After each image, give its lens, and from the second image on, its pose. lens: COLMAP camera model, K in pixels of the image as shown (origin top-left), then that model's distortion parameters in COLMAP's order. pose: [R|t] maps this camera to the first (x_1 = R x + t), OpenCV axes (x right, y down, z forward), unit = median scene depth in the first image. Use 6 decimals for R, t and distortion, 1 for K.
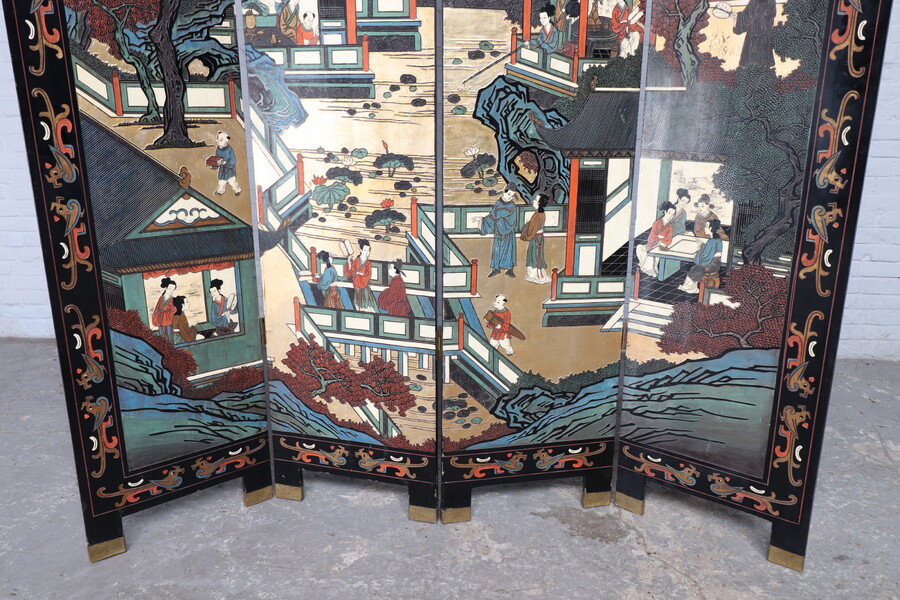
lens RADIAL K [[702.4, 0, 442.9], [0, 702.4, 292.4], [0, 0, 1]] dist [0.014248, -0.011561]
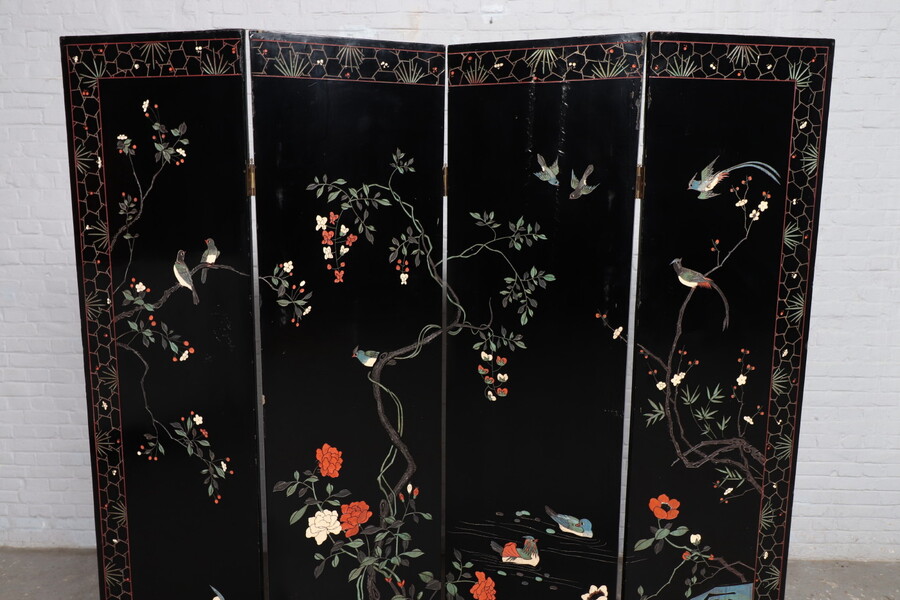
lens RADIAL K [[702.4, 0, 442.6], [0, 702.4, 291.2], [0, 0, 1]] dist [0.014248, -0.011561]
pose [[0.998784, -0.003884, 0.049147, -0.168109], [0.010055, 0.991988, -0.125932, -0.355837], [-0.048264, 0.126273, 0.990821, -0.266600]]
